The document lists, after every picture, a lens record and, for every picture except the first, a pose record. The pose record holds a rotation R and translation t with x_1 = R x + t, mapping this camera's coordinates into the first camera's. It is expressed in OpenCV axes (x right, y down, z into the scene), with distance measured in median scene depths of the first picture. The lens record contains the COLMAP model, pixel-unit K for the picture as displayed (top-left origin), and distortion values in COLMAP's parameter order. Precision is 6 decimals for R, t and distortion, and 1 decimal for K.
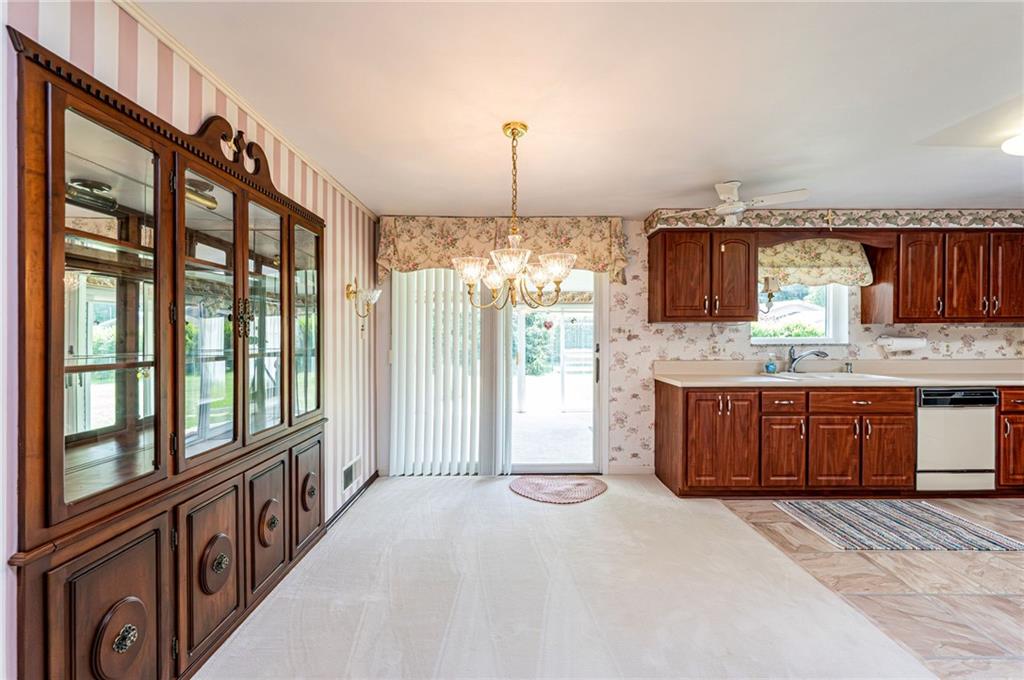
lens RADIAL K [[406.2, 0, 529.7], [0, 406.2, 338.4], [0, 0, 1]] dist [-0.000081, -0.000380]
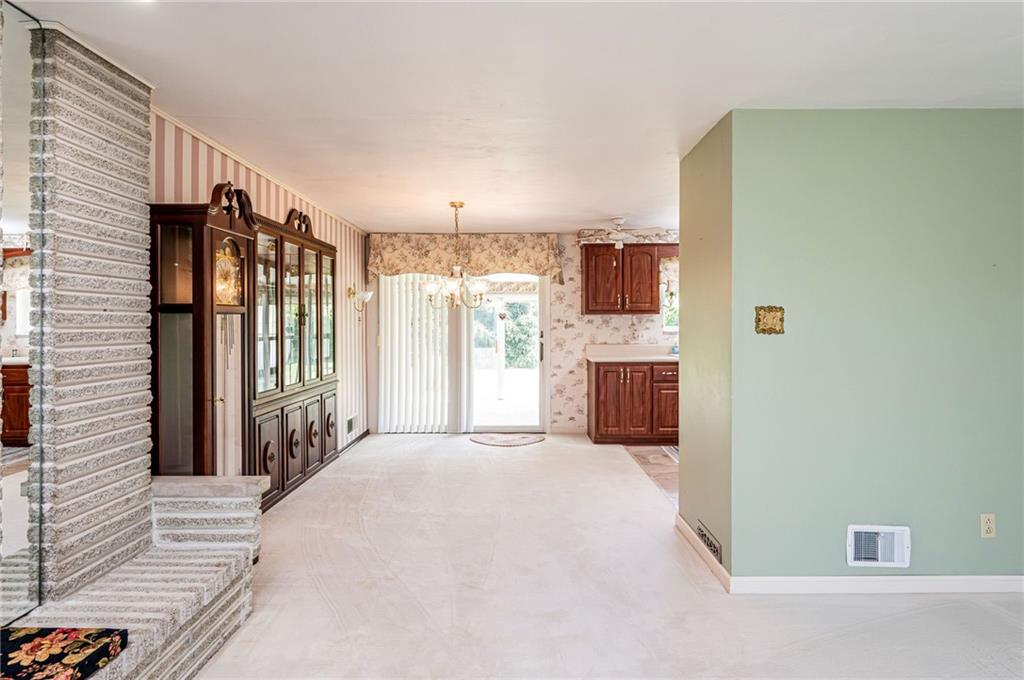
lens RADIAL K [[501.6, 0, 553.5], [0, 501.6, 329.8], [0, 0, 1]] dist [-0.014380, -0.001900]
pose [[0.999421, -0.002278, 0.033960, 0.162784], [0.002196, 0.999995, 0.002453, 0.005538], [-0.033965, -0.002377, 0.999420, -0.615932]]
